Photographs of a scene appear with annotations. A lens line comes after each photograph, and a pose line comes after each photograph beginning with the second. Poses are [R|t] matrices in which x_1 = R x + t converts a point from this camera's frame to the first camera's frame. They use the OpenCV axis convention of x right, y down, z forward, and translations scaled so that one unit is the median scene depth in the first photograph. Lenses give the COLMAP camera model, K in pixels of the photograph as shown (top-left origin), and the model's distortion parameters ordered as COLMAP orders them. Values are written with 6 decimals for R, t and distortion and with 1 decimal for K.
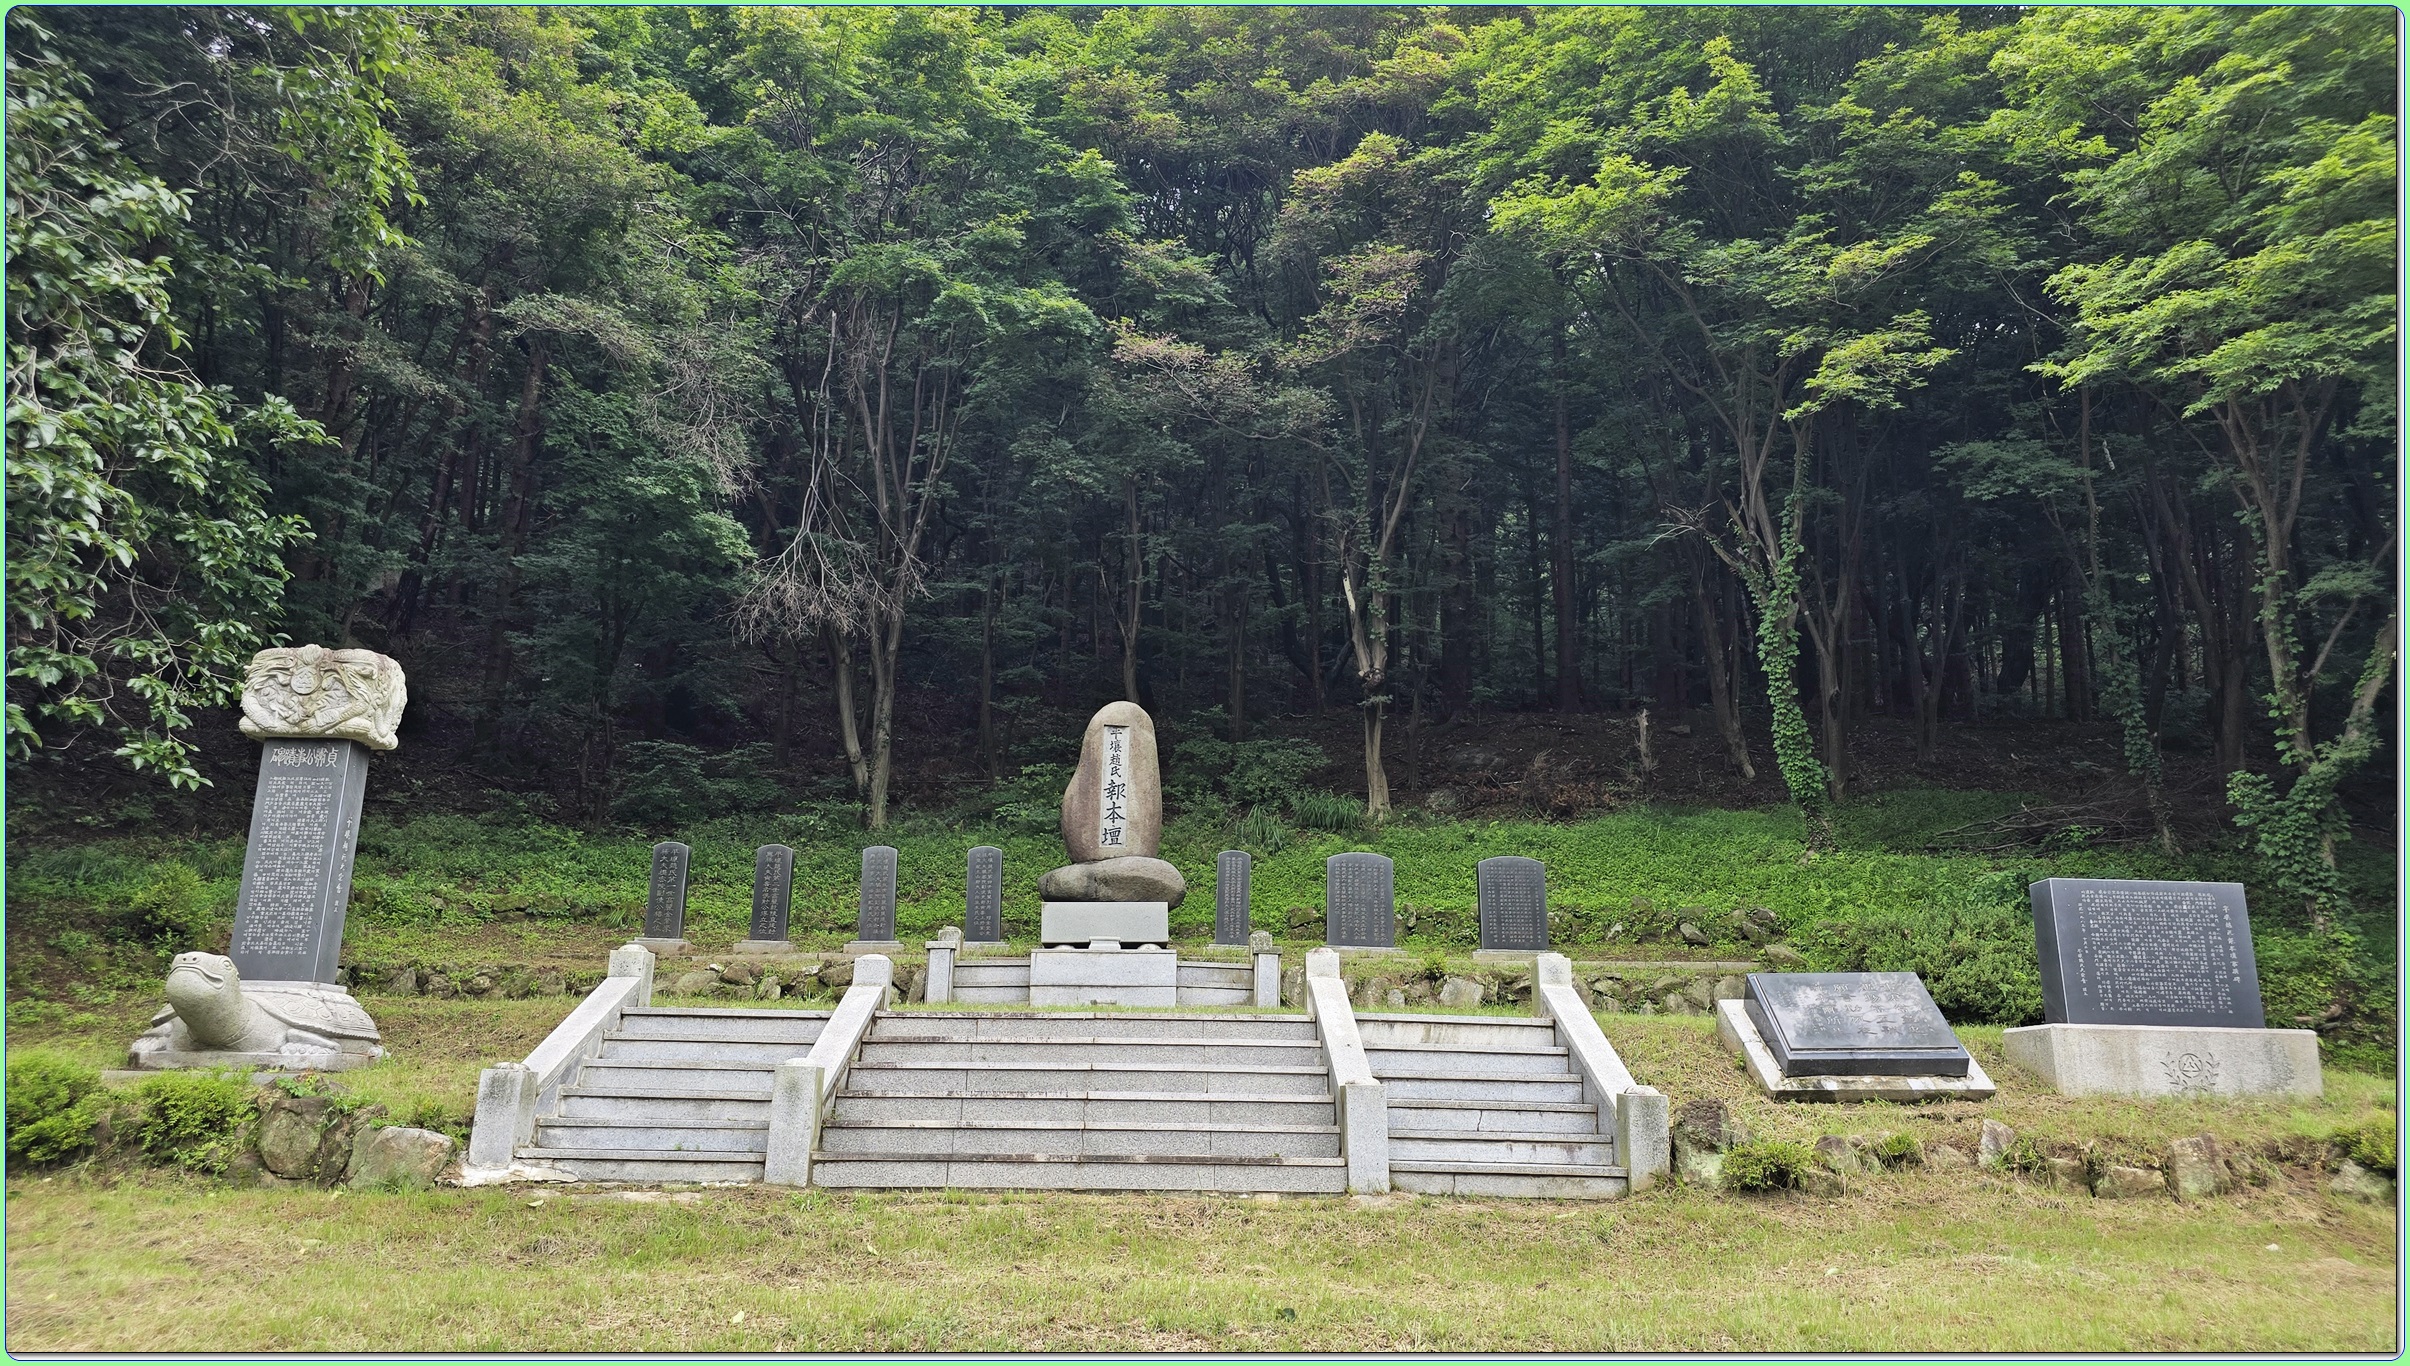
lens RADIAL K [[1552.1, 0, 1216.1], [0, 1552.1, 695.6], [0, 0, 1]] dist [0.028320, -0.008790]
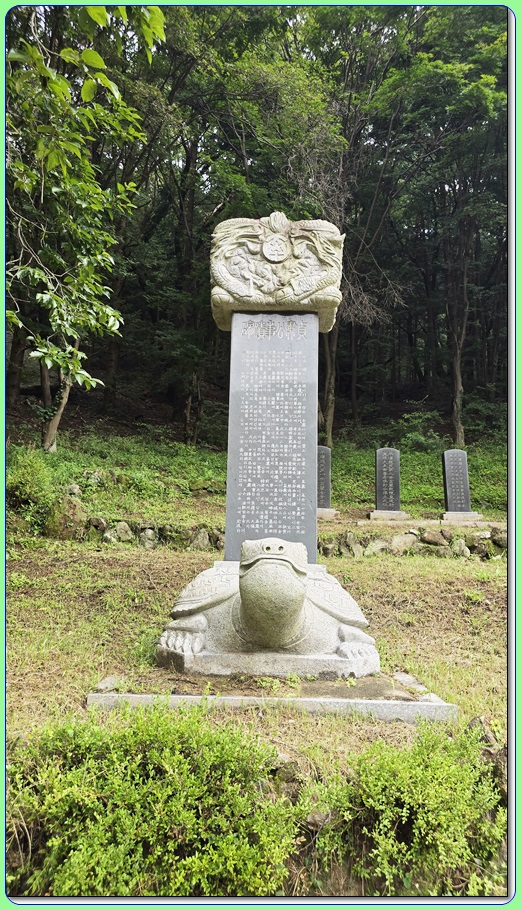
lens RADIAL K [[586.1, 0, 256.9], [0, 586.1, 450.0], [0, 0, 1]] dist [0.028320, -0.008790]
pose [[0.998929, 0.002645, -0.046183, -0.558134], [0.000453, 0.997757, 0.066945, 0.086065], [0.046257, -0.066895, 0.996687, 0.613854]]
